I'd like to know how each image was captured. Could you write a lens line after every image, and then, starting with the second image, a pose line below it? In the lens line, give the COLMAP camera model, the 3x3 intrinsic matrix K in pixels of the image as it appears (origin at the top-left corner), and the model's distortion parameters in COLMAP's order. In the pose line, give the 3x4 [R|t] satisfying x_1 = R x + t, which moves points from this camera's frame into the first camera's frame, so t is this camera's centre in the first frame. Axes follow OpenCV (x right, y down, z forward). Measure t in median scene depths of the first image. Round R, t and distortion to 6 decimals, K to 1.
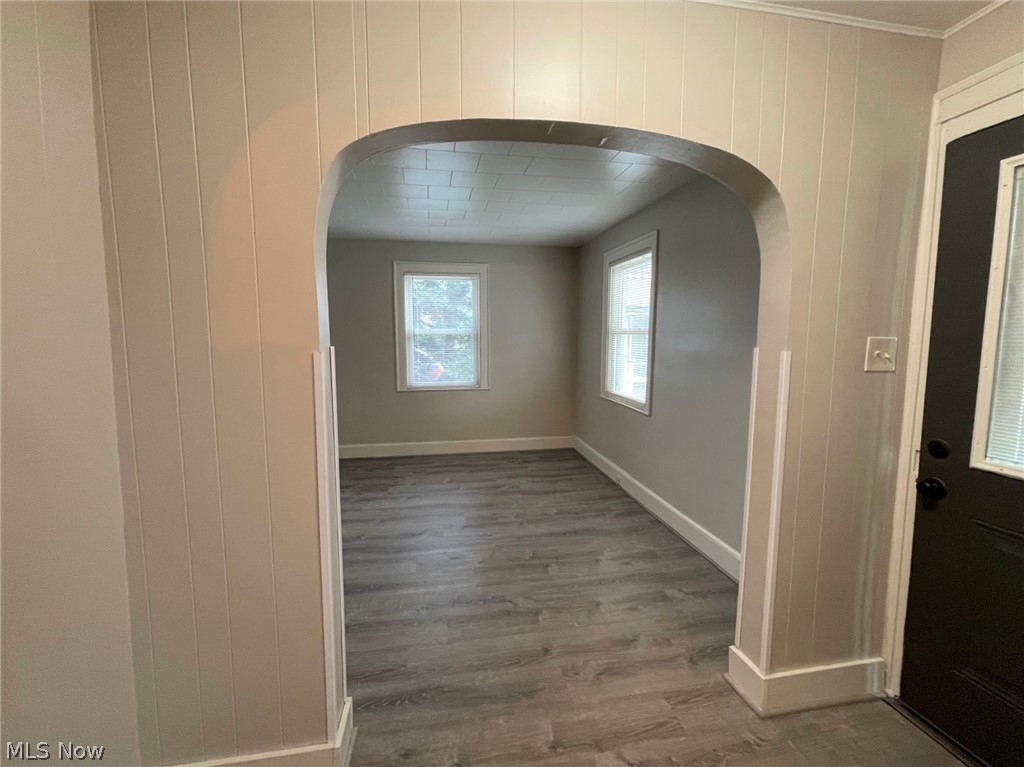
lens RADIAL K [[435.7, 0, 516.2], [0, 435.7, 380.2], [0, 0, 1]] dist [0.002610, 0.000171]
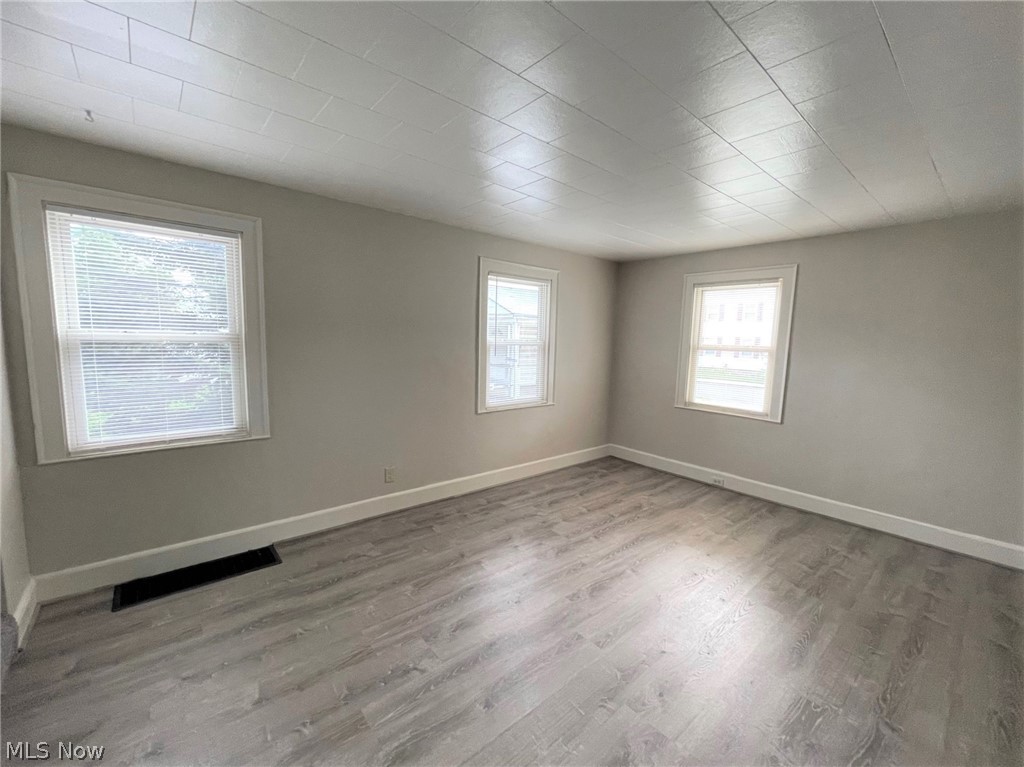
lens RADIAL K [[418.8, 0, 512.0], [0, 418.8, 383.5], [0, 0, 1]] dist [-0.013022, -0.000025]
pose [[0.873165, -0.032451, 0.486344, -0.699618], [0.025412, 0.999455, 0.021065, -0.054316], [-0.486763, -0.006035, 0.873513, 0.308621]]
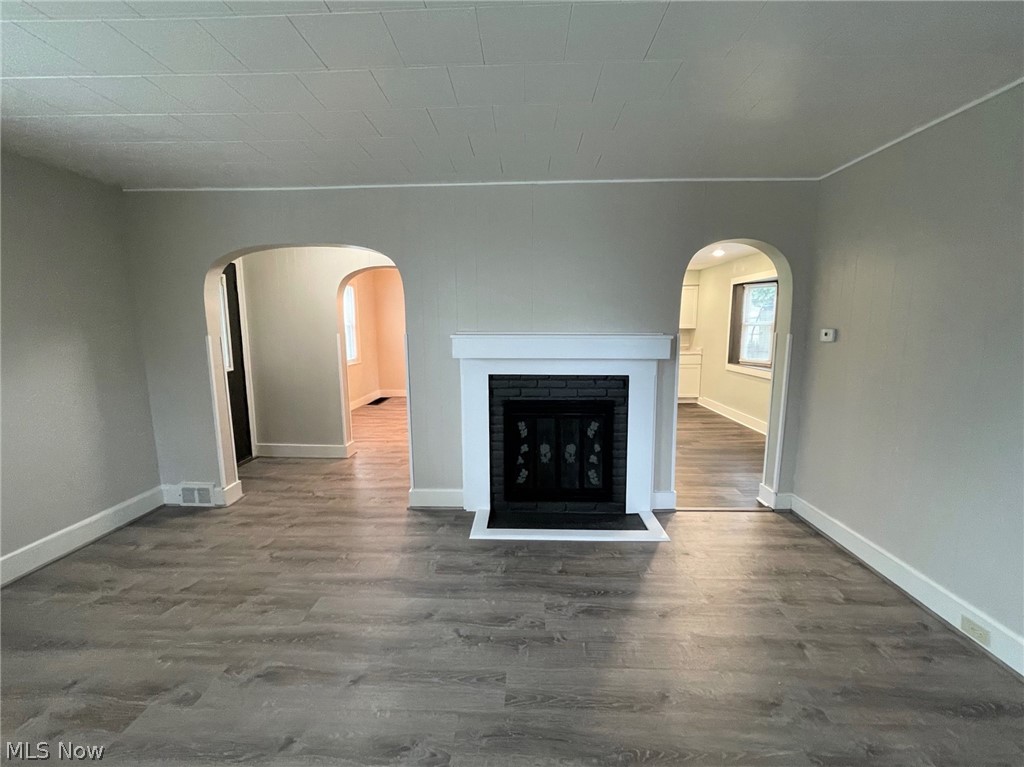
lens RADIAL K [[424.0, 0, 513.5], [0, 424.0, 380.4], [0, 0, 1]] dist [0.000737, 0.000218]
pose [[-0.975532, -0.028847, 0.217957, -0.480771], [0.022602, 0.972944, 0.229934, -0.112034], [-0.218693, 0.229235, -0.948486, 0.992572]]
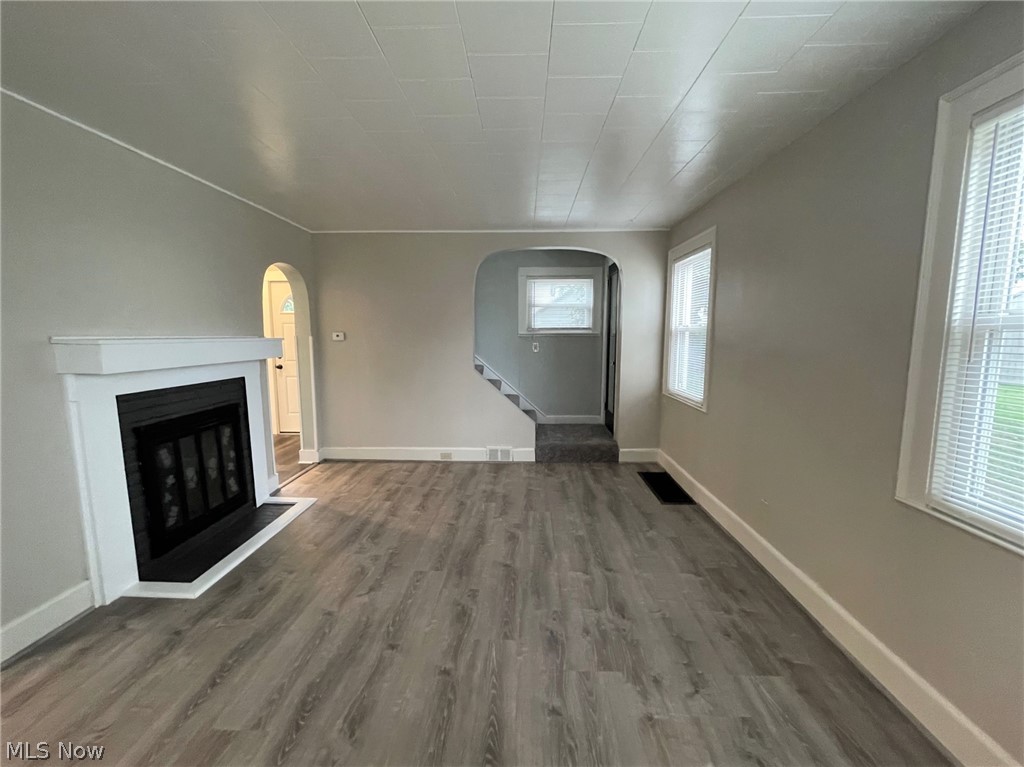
lens RADIAL K [[424.0, 0, 513.5], [0, 424.0, 380.4], [0, 0, 1]] dist [0.000737, 0.000218]
pose [[-0.221735, 0.108327, -0.969071, 0.117712], [-0.099674, 0.986086, 0.133036, -0.092153], [0.969999, 0.126090, -0.207853, 0.887810]]
